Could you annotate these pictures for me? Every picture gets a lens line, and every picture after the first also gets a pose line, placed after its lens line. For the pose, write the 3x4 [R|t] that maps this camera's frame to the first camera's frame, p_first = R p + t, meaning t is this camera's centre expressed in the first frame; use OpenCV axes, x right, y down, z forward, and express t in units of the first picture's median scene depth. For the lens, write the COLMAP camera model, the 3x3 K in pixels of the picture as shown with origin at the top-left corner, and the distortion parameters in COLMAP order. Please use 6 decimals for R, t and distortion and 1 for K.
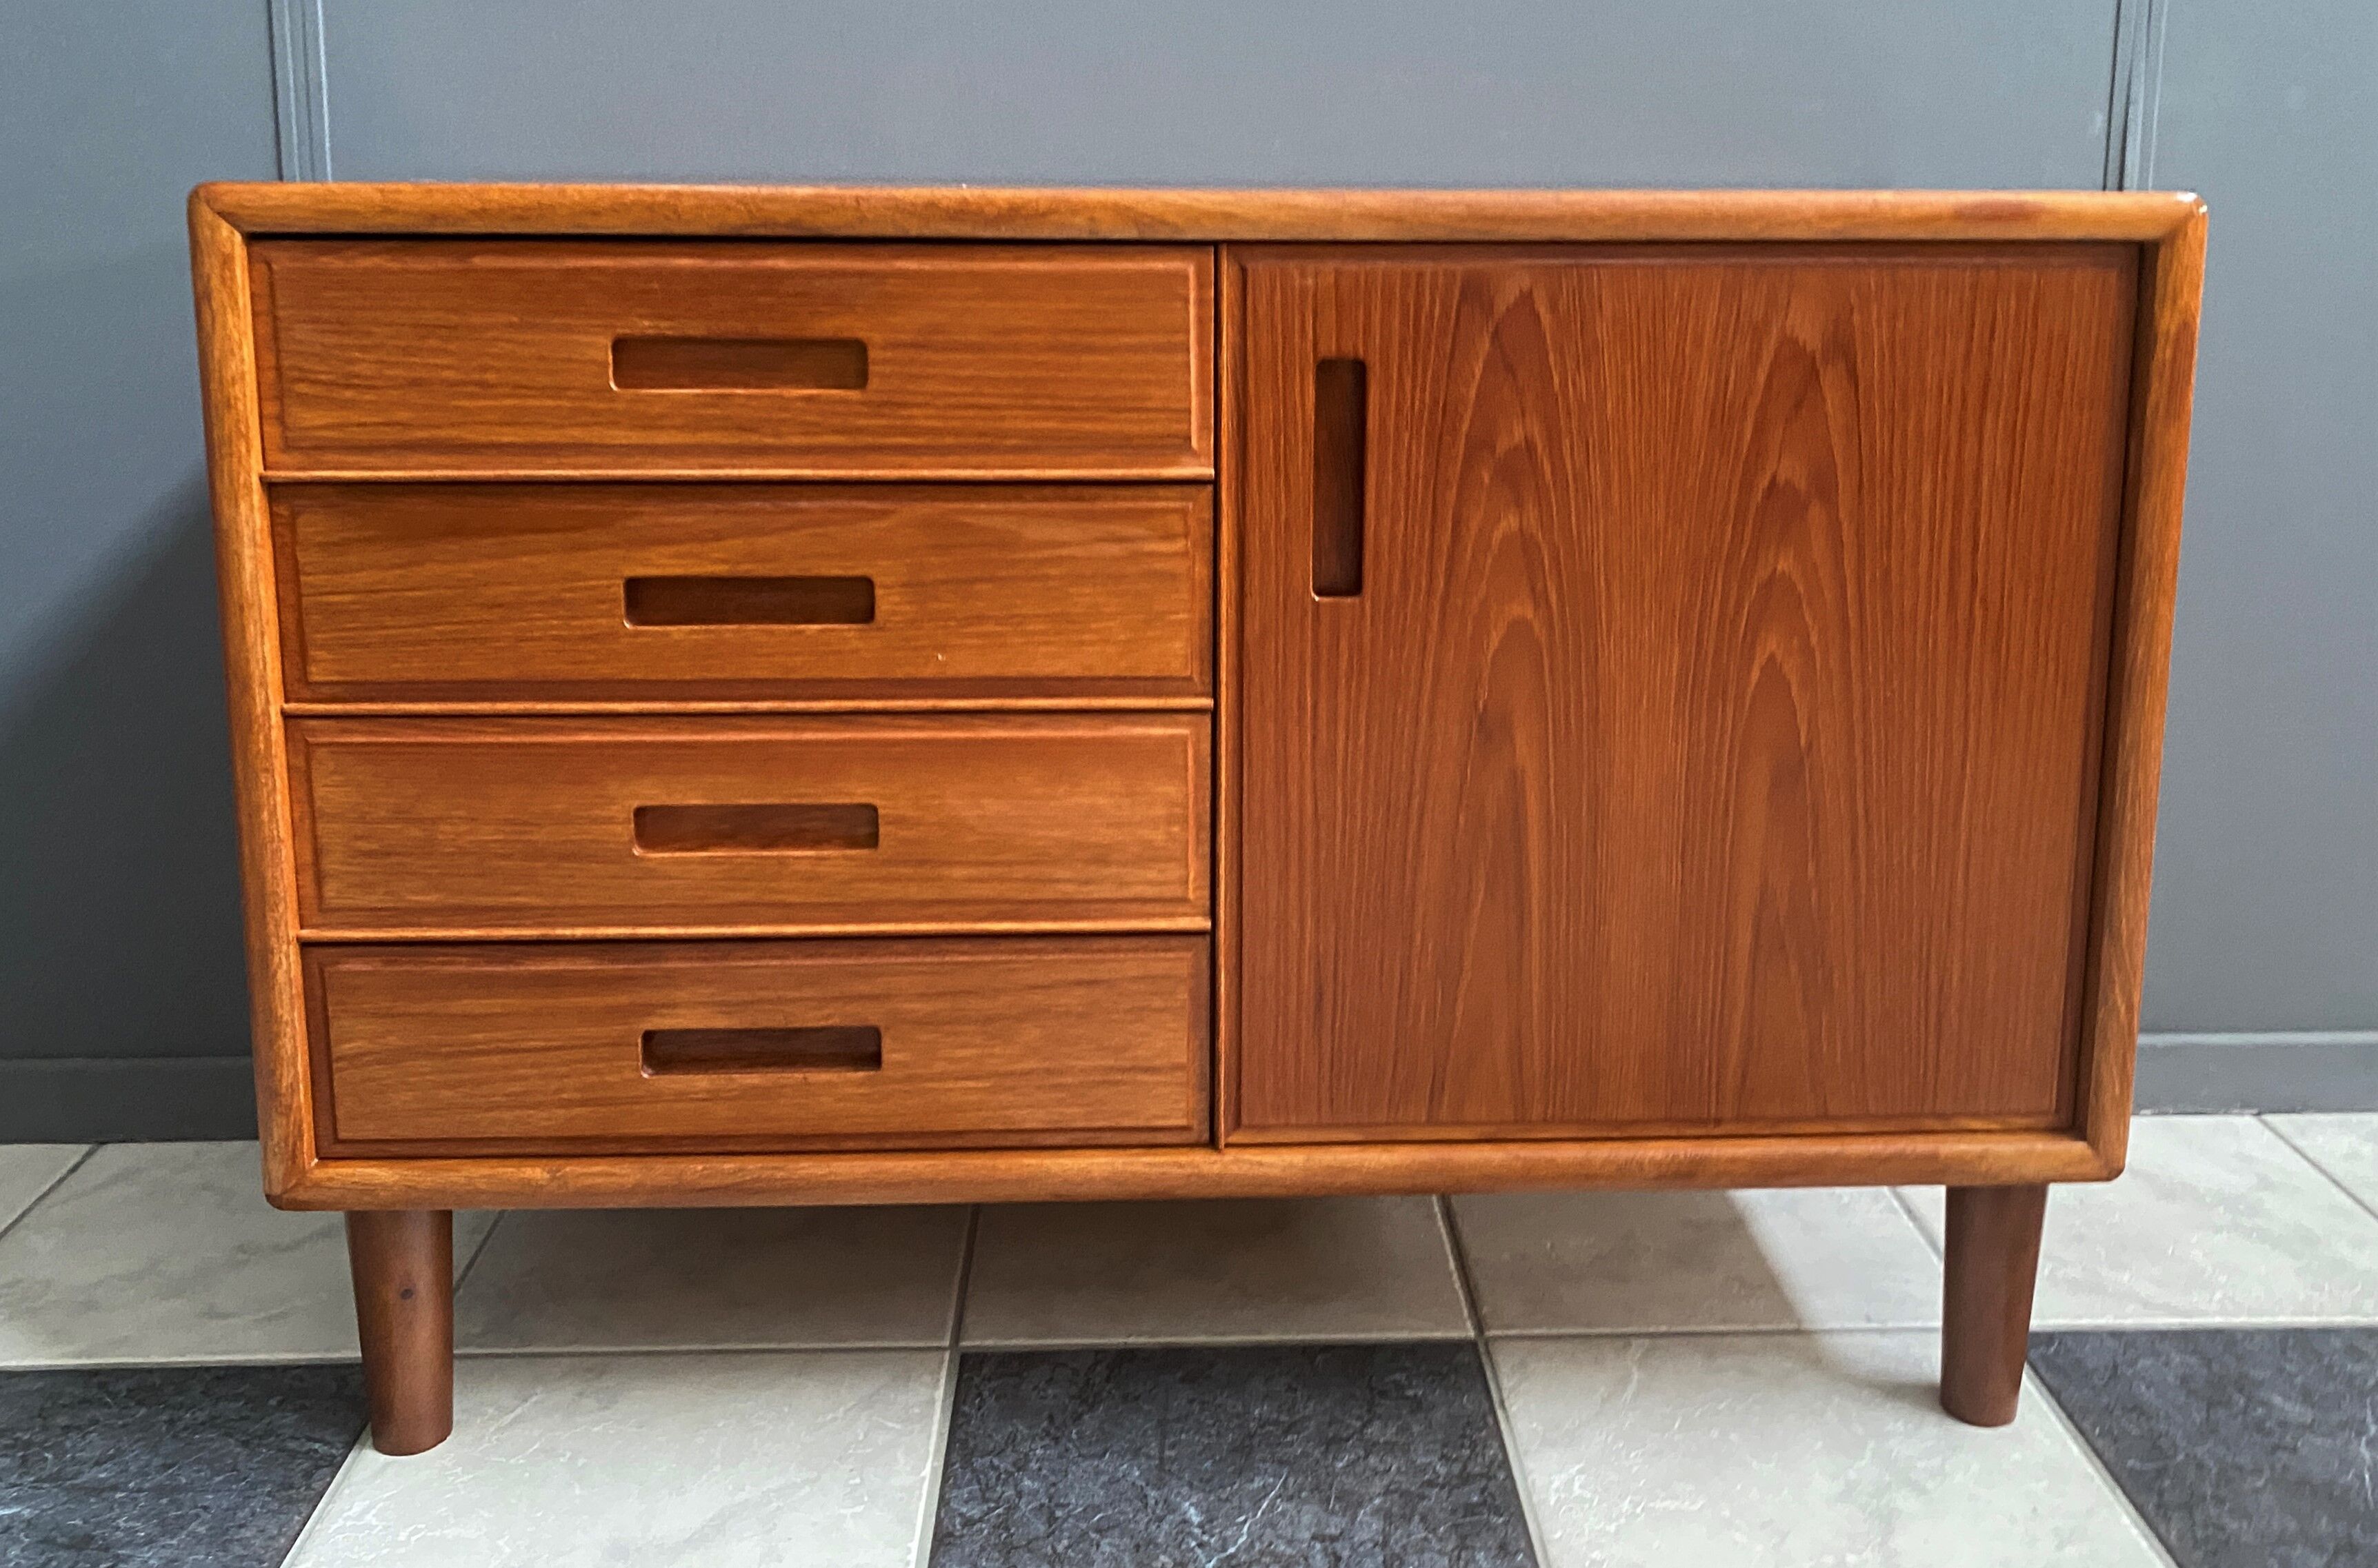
lens RADIAL K [[2109.1, 0, 1243.3], [0, 2109.1, 548.8], [0, 0, 1]] dist [0.007775, 0.001034]
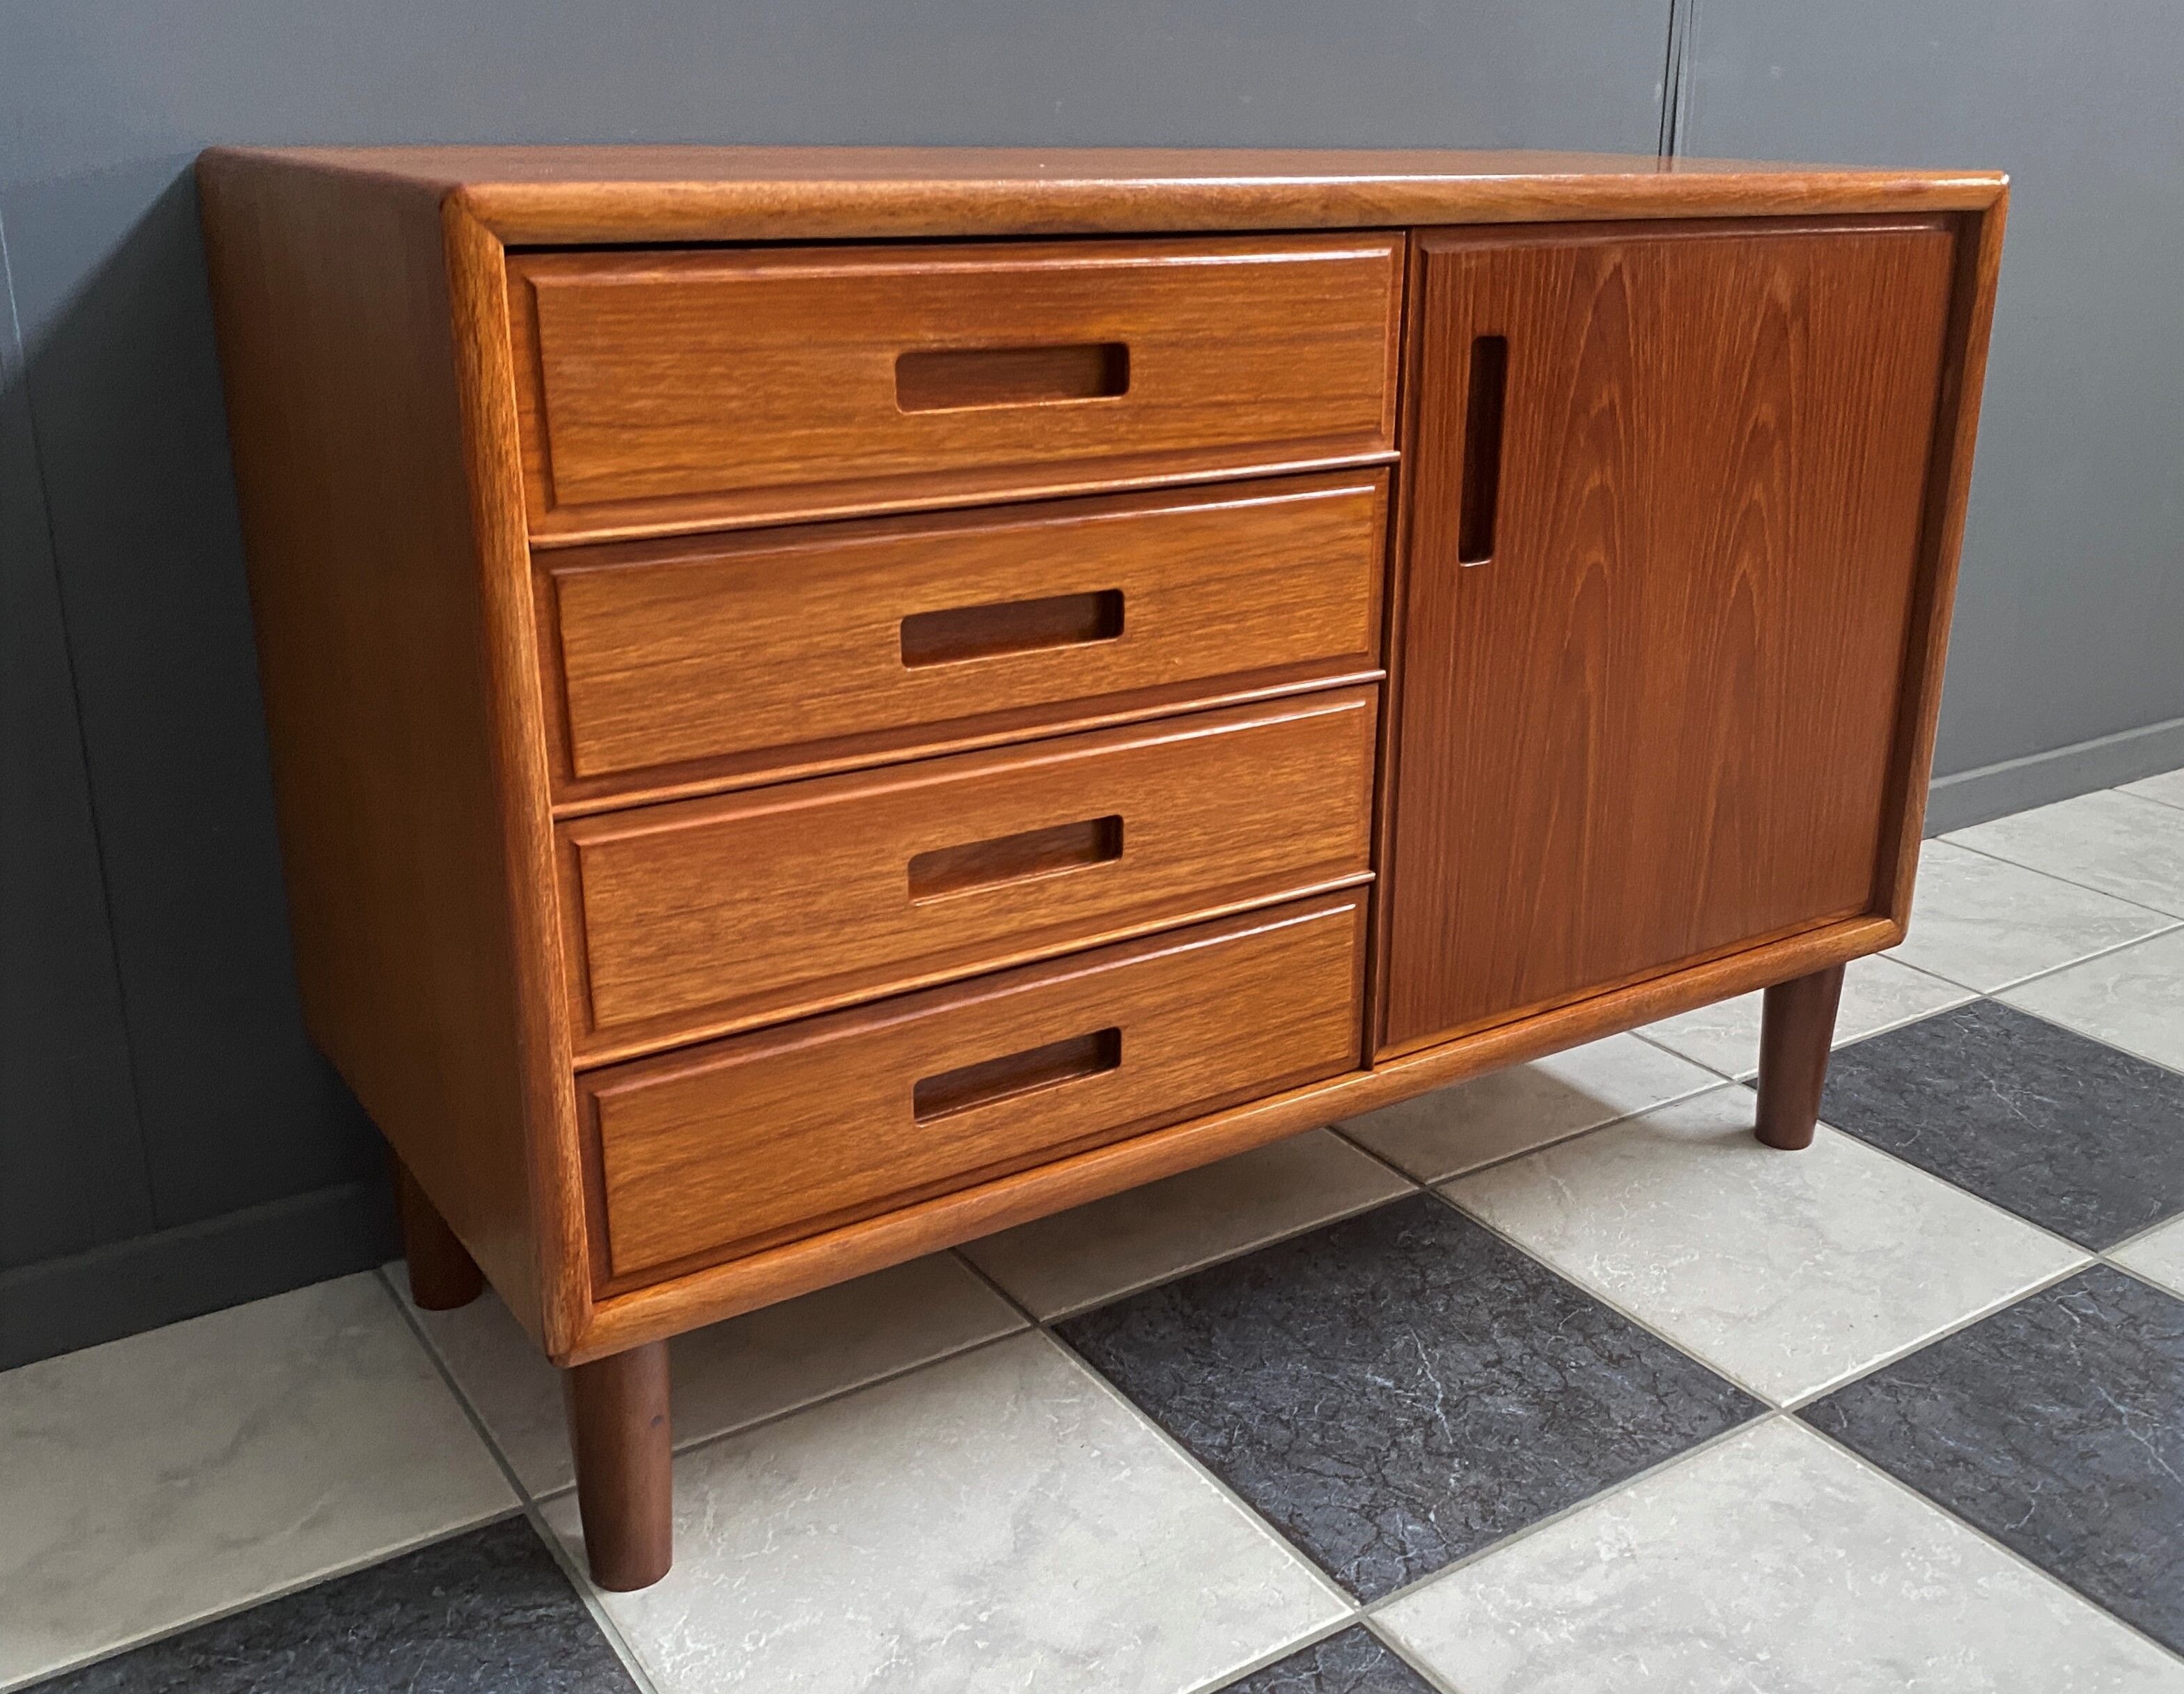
lens RADIAL K [[2110.9, 0, 1200.8], [0, 2110.9, 833.0], [0, 0, 1]] dist [0.026750, 0.000000]
pose [[0.844946, -0.166966, 0.508123, -0.644957], [0.078612, 0.978477, 0.190798, -0.057790], [-0.529044, -0.121269, 0.839885, 0.132660]]
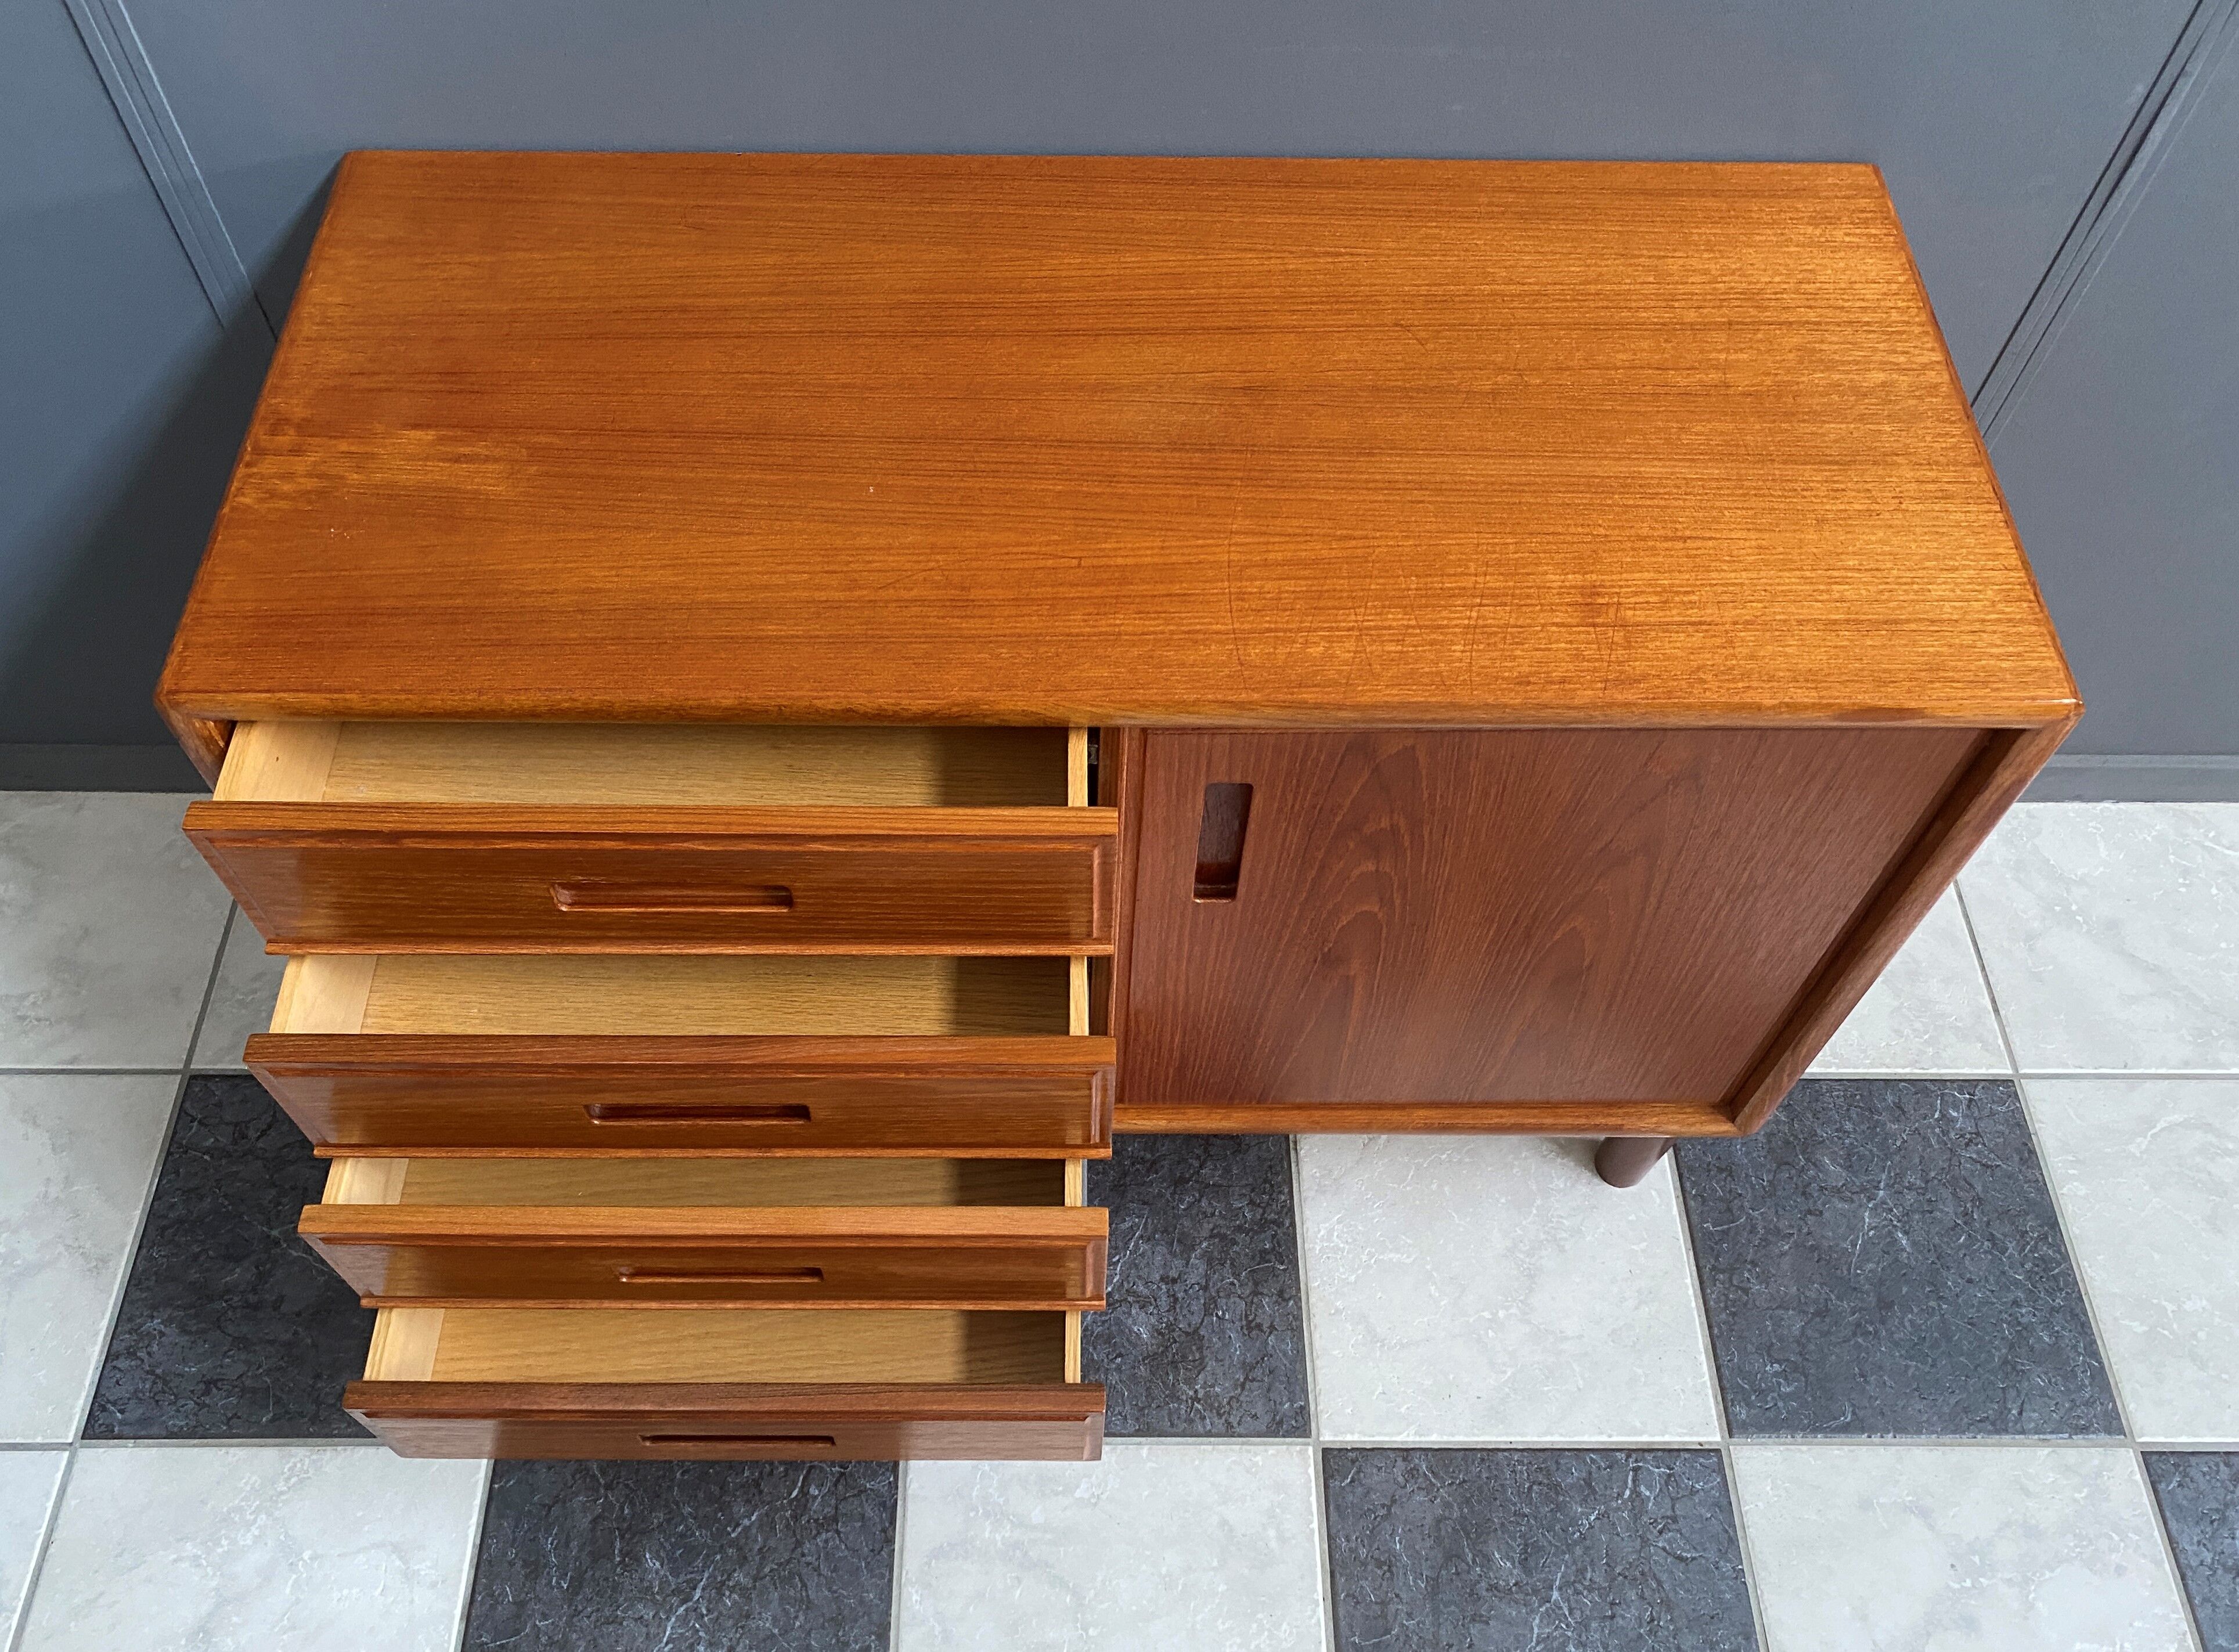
lens RADIAL K [[1768.2, 0, 1085.7], [0, 1768.2, 855.6], [0, 0, 1]] dist [0.030302, -0.031572]
pose [[0.999005, 0.039858, -0.020015, -0.009130], [-0.012649, 0.683516, 0.729826, -0.708402], [0.042770, -0.728847, 0.683339, 0.324752]]
